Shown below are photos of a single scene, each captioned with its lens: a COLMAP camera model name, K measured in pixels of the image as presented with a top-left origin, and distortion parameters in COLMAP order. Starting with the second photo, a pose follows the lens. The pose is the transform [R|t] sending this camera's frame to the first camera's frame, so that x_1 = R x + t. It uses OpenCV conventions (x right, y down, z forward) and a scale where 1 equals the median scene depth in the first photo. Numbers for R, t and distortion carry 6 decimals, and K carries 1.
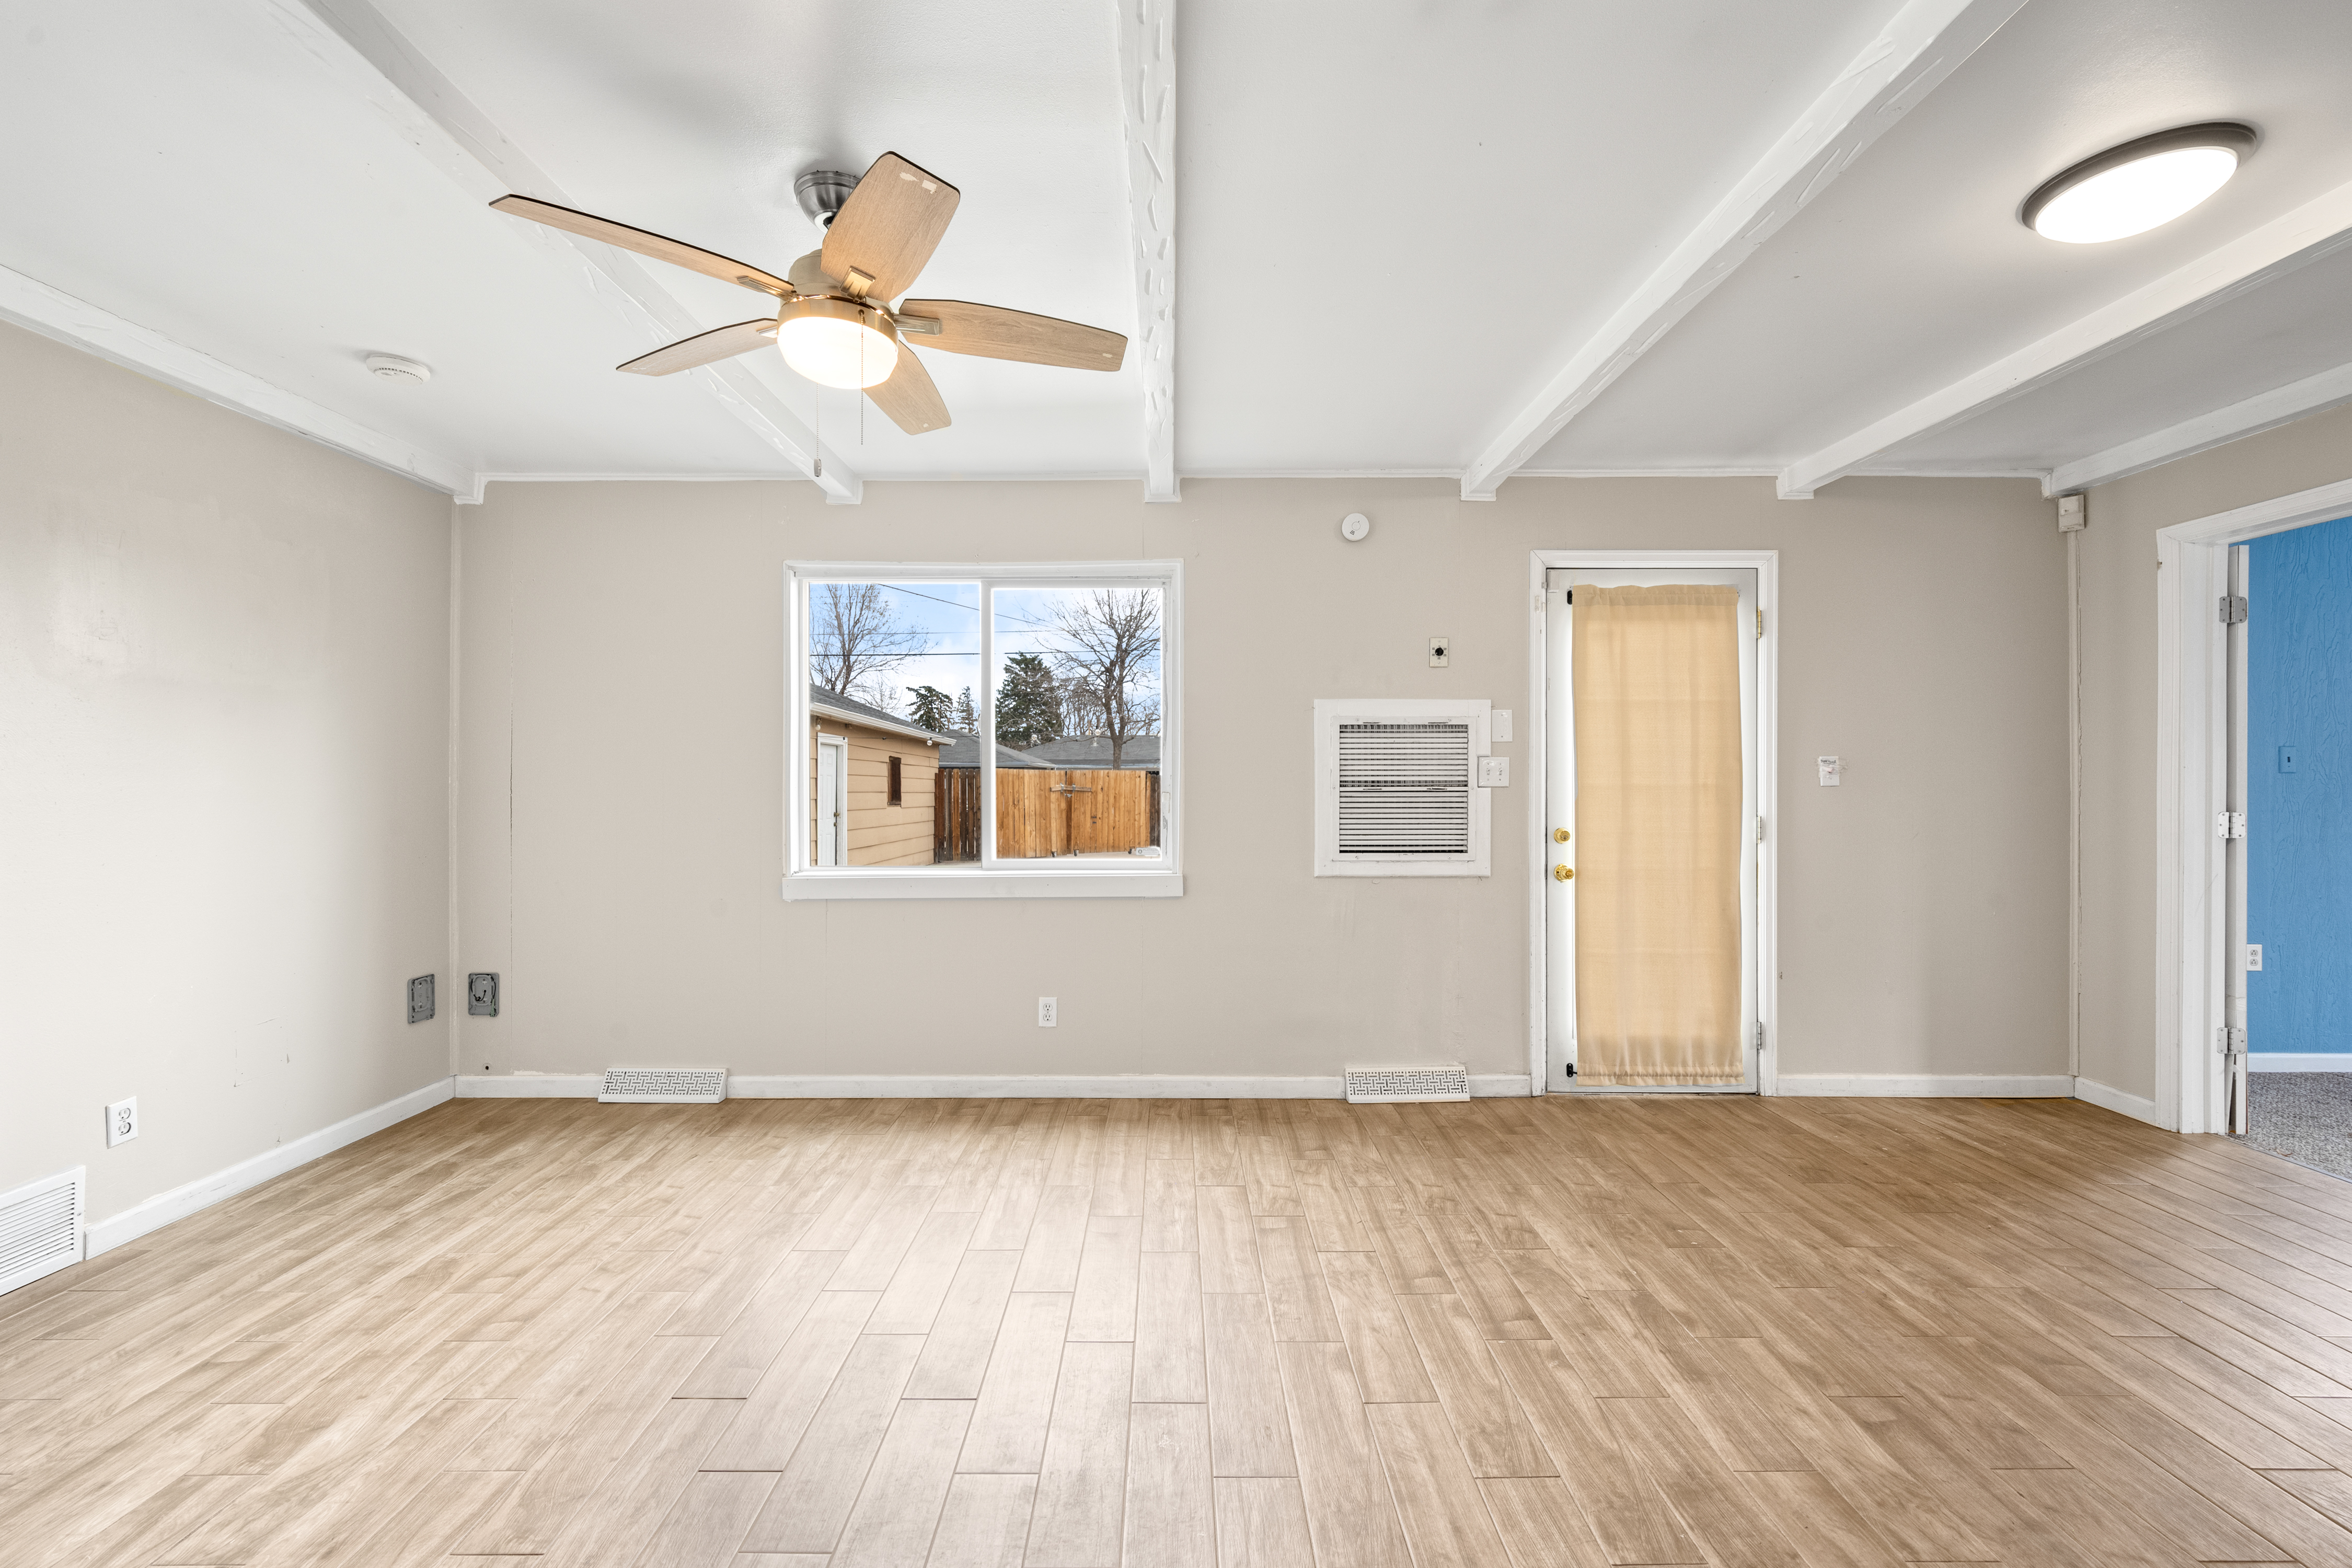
lens RADIAL K [[962.7, 0, 1192.8], [0, 962.7, 779.8], [0, 0, 1]] dist [-0.002366, -0.000299]
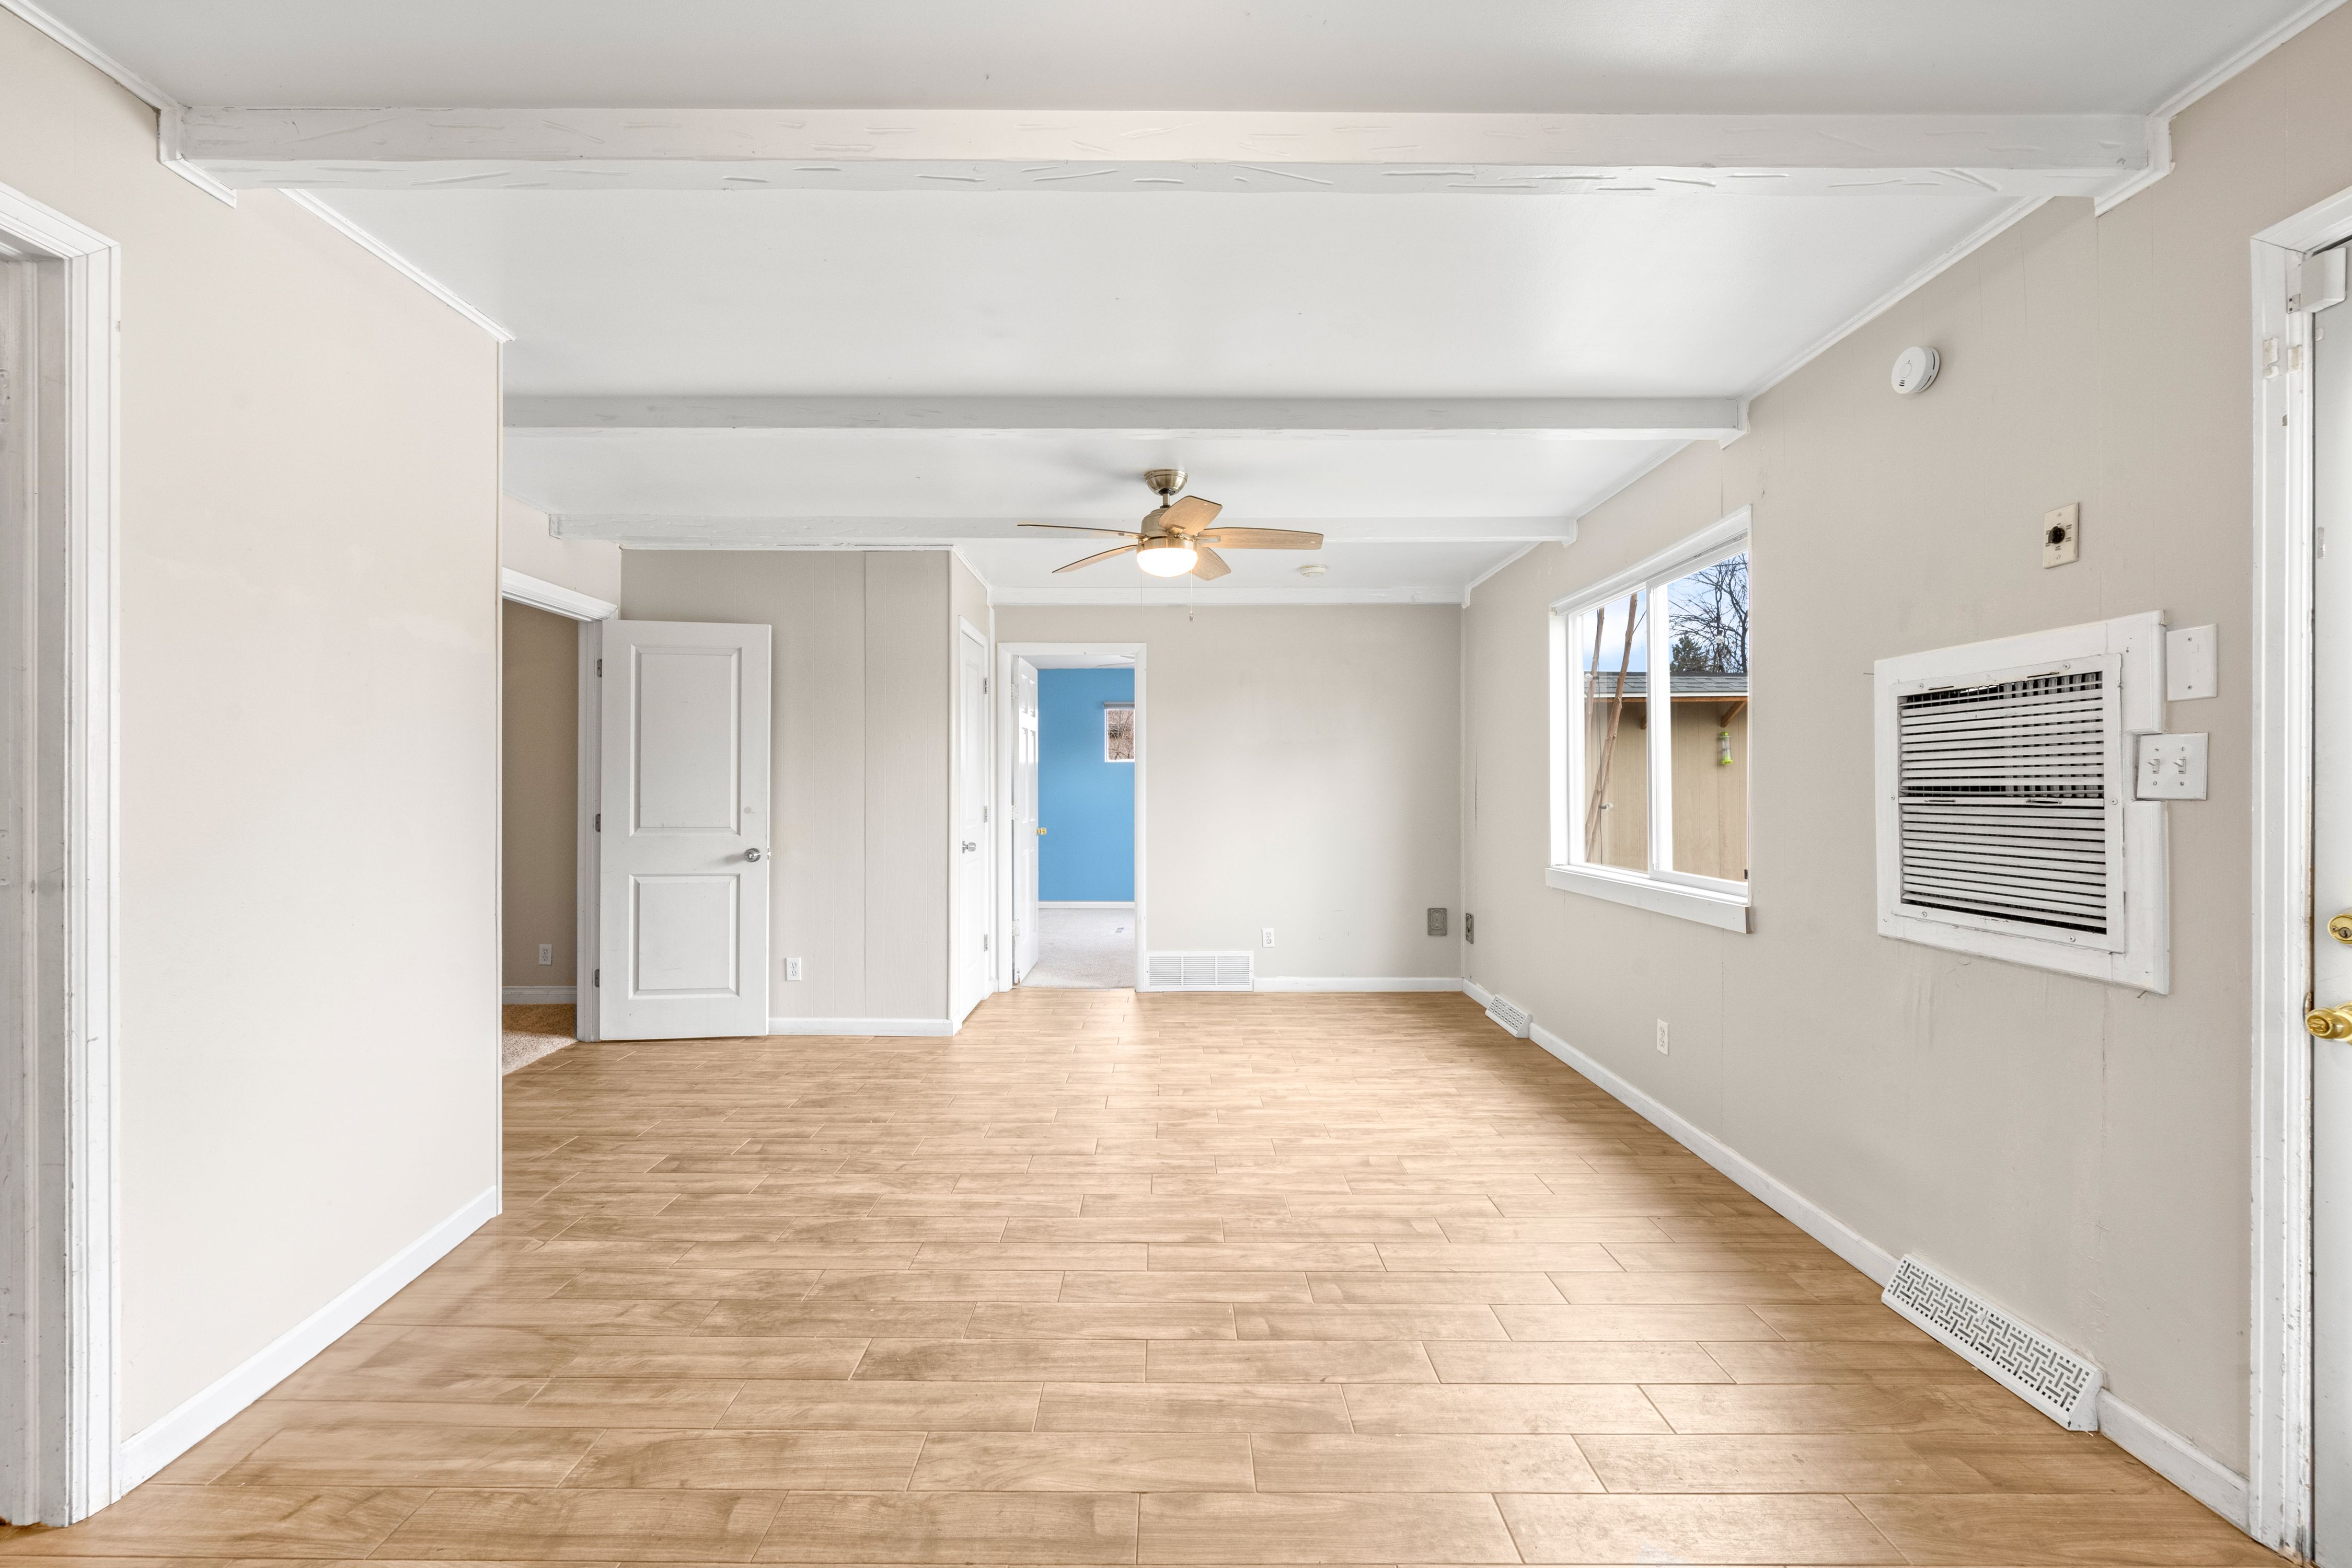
lens RADIAL K [[1017.3, 0, 1180.6], [0, 1017.3, 788.6], [0, 0, 1]] dist [-0.000551, 0.000049]
pose [[-0.029092, 0.001170, -0.999576, 1.119941], [0.003008, 0.999995, 0.001083, 0.000343], [0.999572, -0.002976, -0.029096, 0.754299]]
